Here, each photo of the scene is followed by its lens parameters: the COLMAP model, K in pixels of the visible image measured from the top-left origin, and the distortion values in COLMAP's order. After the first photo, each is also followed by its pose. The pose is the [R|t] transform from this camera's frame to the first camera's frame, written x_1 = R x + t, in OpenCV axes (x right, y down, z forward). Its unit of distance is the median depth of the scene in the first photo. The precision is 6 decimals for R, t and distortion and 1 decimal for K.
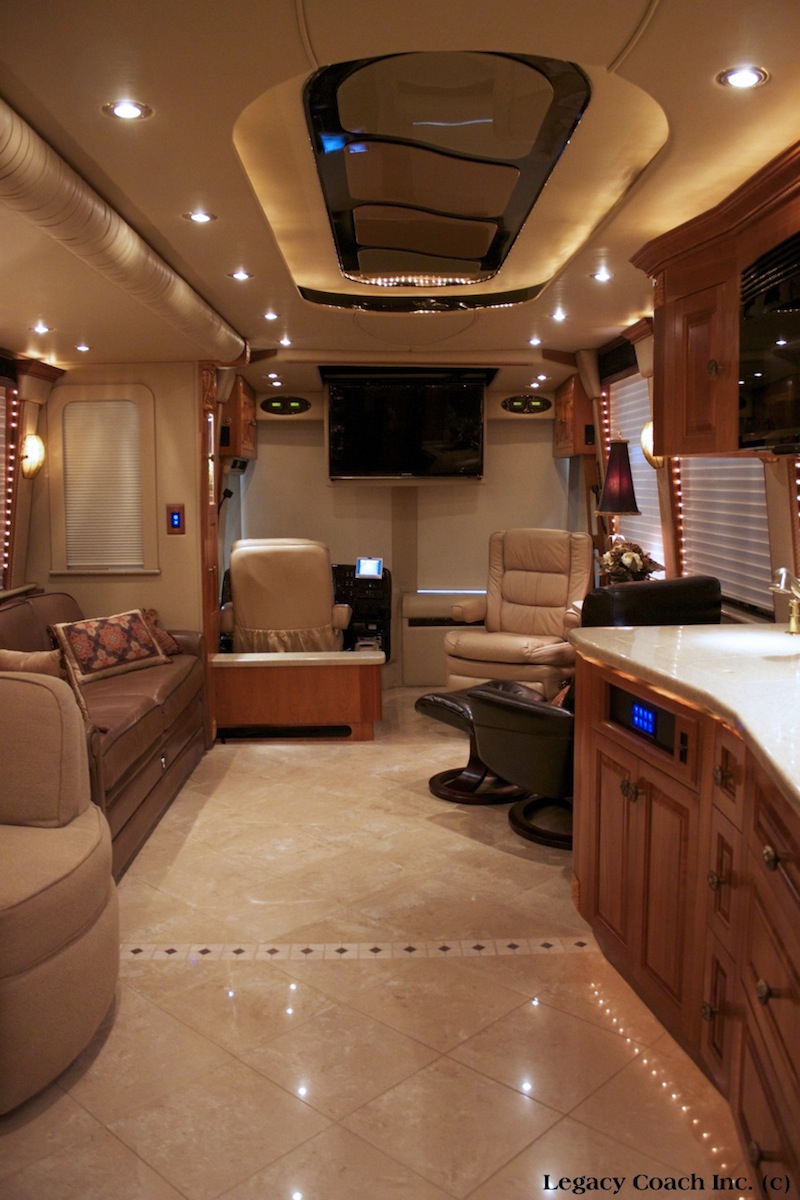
lens RADIAL K [[995.8, 0, 400.0], [0, 995.8, 600.0], [0, 0, 1]] dist [-0.122142, 0.076475]
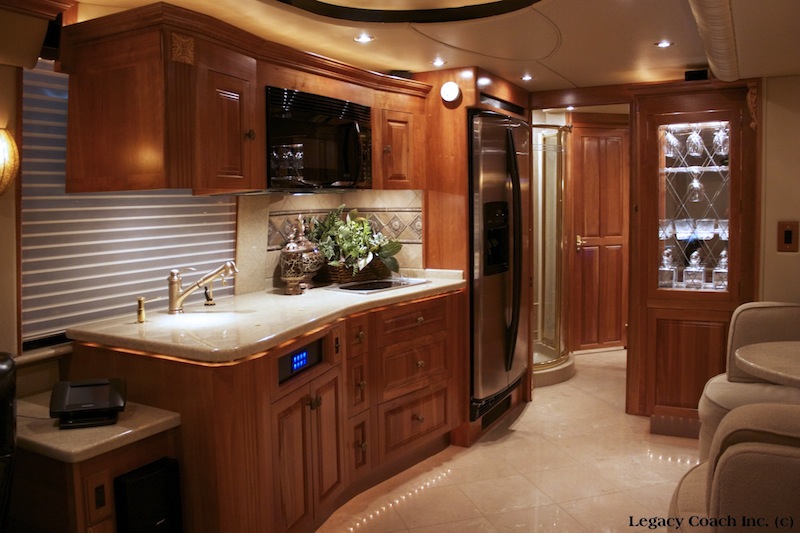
lens RADIAL K [[663.9, 0, 400.0], [0, 663.9, 266.5], [0, 0, 1]] dist [-0.122142, 0.076475]
pose [[-0.870678, -0.031263, 0.490859, -0.303423], [0.077204, 0.976920, 0.199165, -0.169395], [-0.485757, 0.211305, -0.848169, 1.417364]]
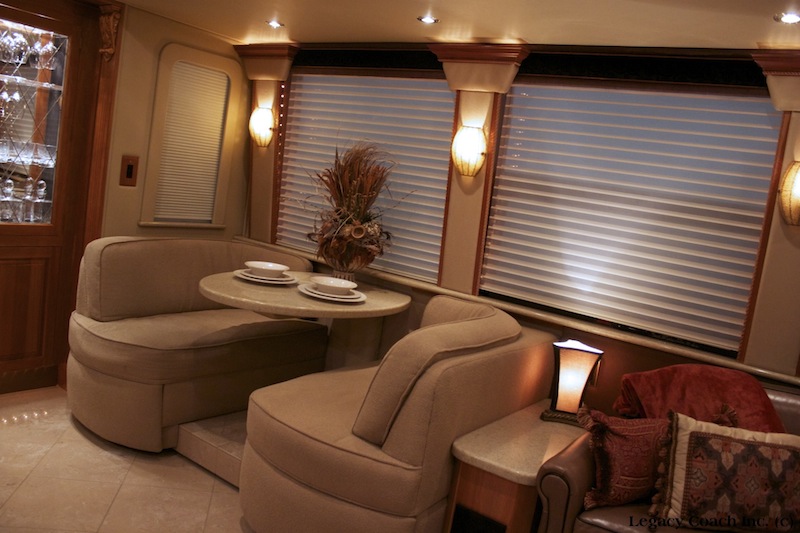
lens RADIAL K [[663.9, 0, 400.0], [0, 663.9, 266.5], [0, 0, 1]] dist [-0.122142, 0.076475]
pose [[-0.595094, 0.015218, -0.803512, 0.244918], [-0.240189, 0.950755, 0.195895, -0.128601], [0.766924, 0.309571, -0.562133, 1.212297]]
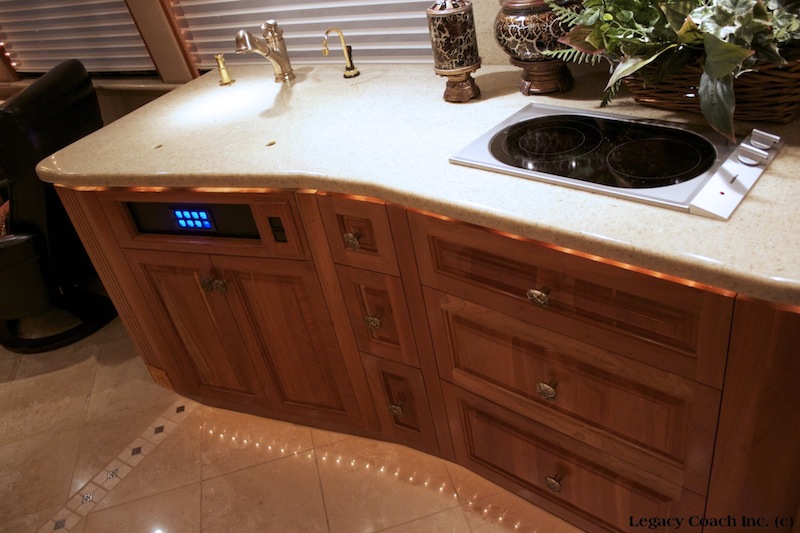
lens RADIAL K [[663.9, 0, 400.0], [0, 663.9, 266.5], [0, 0, 1]] dist [-0.122142, 0.076475]
pose [[0.540180, -0.535691, 0.649031, -0.086224], [0.272145, 0.840989, 0.467626, -0.080934], [-0.796331, -0.075971, 0.600071, 0.349657]]
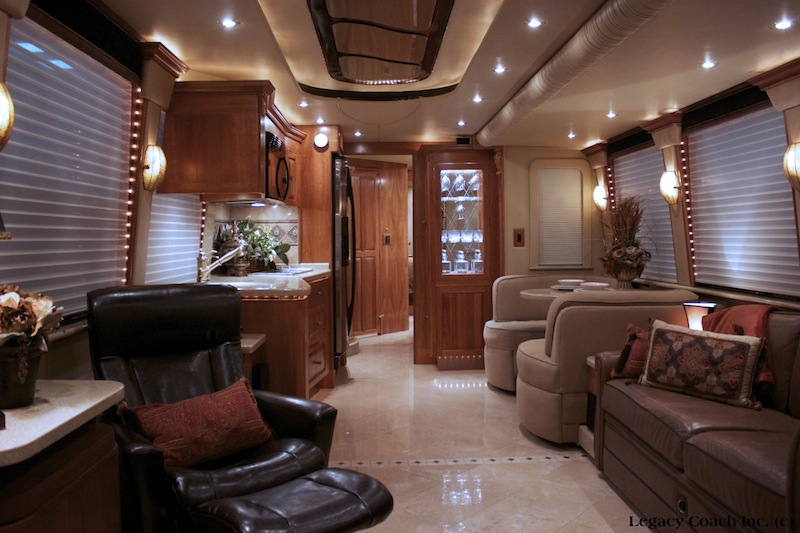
lens RADIAL K [[663.9, 0, 400.0], [0, 663.9, 266.5], [0, 0, 1]] dist [-0.122142, 0.076475]
pose [[-0.999746, 0.012182, -0.018968, 0.024647], [0.008937, 0.986648, 0.162620, -0.186535], [0.020695, 0.162409, -0.986507, 2.047316]]
